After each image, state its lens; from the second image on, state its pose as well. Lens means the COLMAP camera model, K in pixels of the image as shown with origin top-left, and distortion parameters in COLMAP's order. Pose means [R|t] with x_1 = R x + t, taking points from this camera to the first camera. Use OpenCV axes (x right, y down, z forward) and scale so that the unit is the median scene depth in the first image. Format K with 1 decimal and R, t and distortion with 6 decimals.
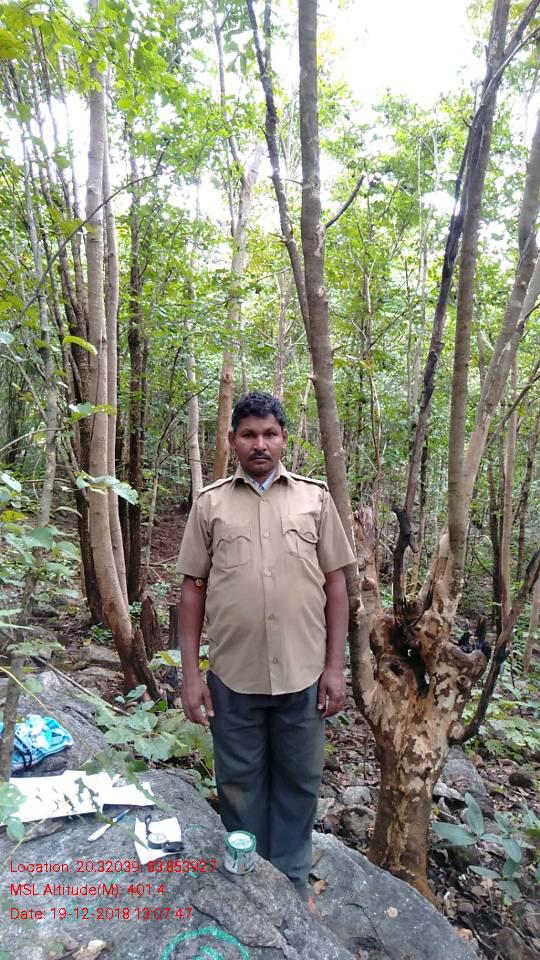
lens RADIAL K [[725.3, 0, 270.0], [0, 725.3, 480.0], [0, 0, 1]] dist [0.013642, 0.004246]
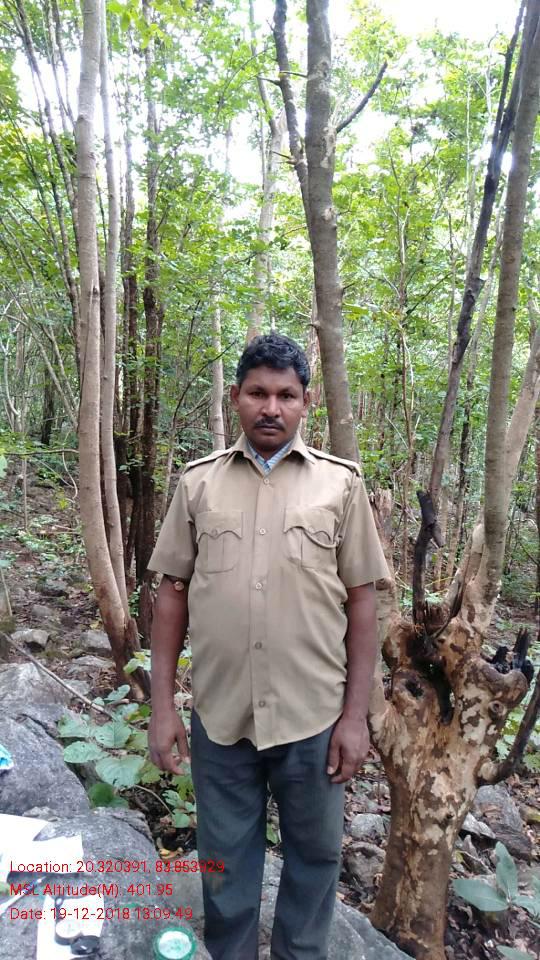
lens RADIAL K [[725.3, 0, 270.0], [0, 725.3, 480.0], [0, 0, 1]] dist [0.013642, 0.004246]
pose [[0.998095, 0.022123, -0.057586, 0.055134], [-0.020315, 0.999288, 0.031791, 0.004934], [0.058249, -0.030561, 0.997834, 0.187234]]
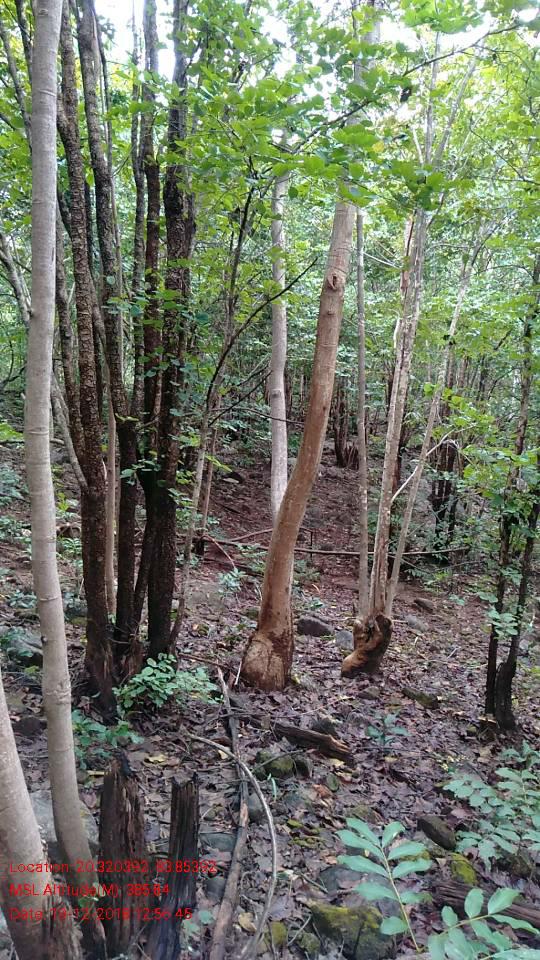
lens RADIAL K [[725.3, 0, 270.0], [0, 725.3, 480.0], [0, 0, 1]] dist [0.013642, 0.004246]
pose [[0.989753, 0.056163, -0.131282, -0.063450], [-0.046259, 0.995933, 0.077313, -0.059332], [0.135090, -0.070447, 0.988326, 1.022388]]
